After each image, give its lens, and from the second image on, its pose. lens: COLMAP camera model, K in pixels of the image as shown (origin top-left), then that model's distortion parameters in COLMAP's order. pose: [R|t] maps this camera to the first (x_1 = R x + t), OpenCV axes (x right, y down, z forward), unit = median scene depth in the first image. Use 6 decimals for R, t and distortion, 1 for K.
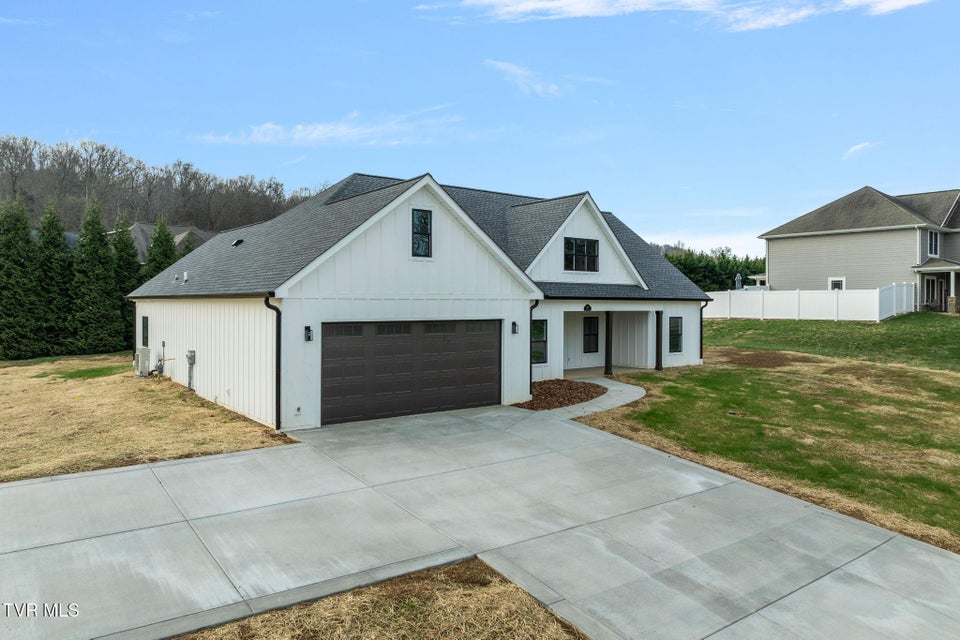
lens RADIAL K [[674.8, 0, 482.3], [0, 674.8, 314.9], [0, 0, 1]] dist [-0.034667, -0.005147]
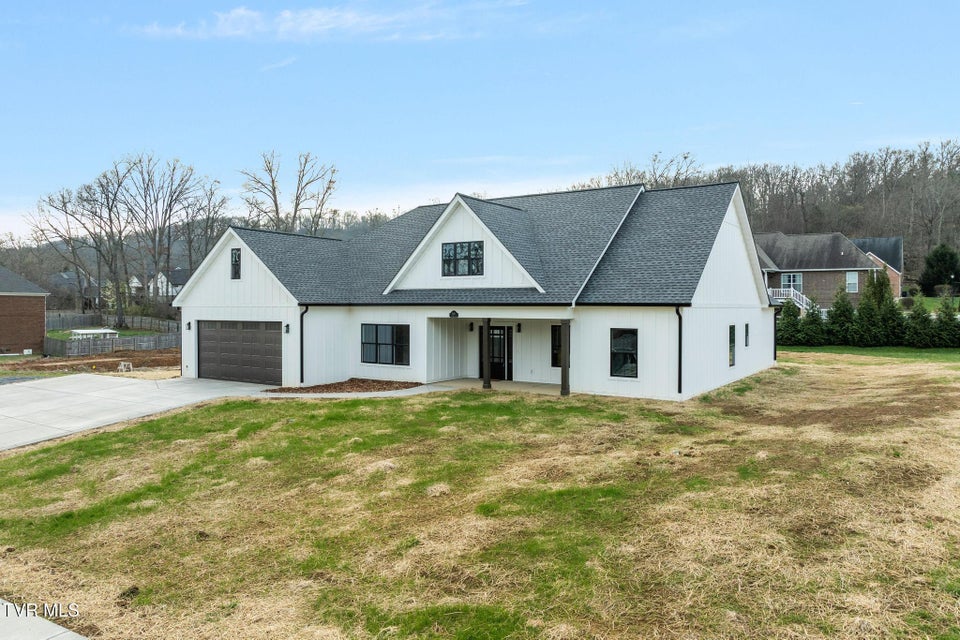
lens RADIAL K [[674.8, 0, 487.7], [0, 674.8, 316.6], [0, 0, 1]] dist [-0.034667, -0.005147]
pose [[0.326328, 0.010772, -0.945195, 1.082556], [-0.016896, 0.999842, 0.005562, -0.013325], [0.945106, 0.014155, 0.326459, 0.731340]]
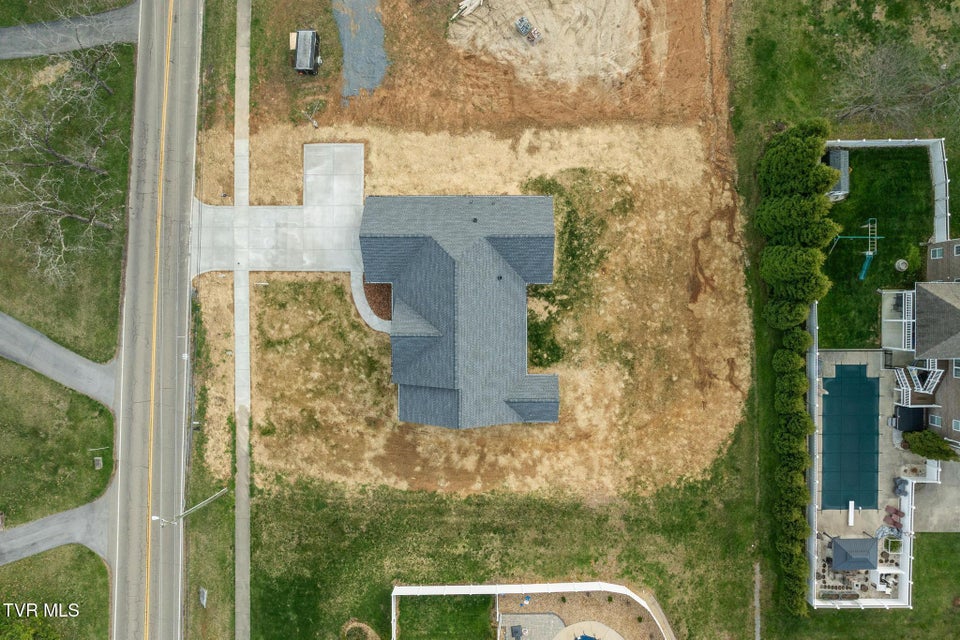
lens RADIAL K [[674.8, 0, 484.3], [0, 674.8, 313.3], [0, 0, 1]] dist [-0.034667, -0.005147]
pose [[-0.611932, 0.790811, 0.012536, -0.140787], [-0.000516, -0.016249, 0.999868, -2.595247], [0.790910, 0.611845, 0.010352, 1.192807]]
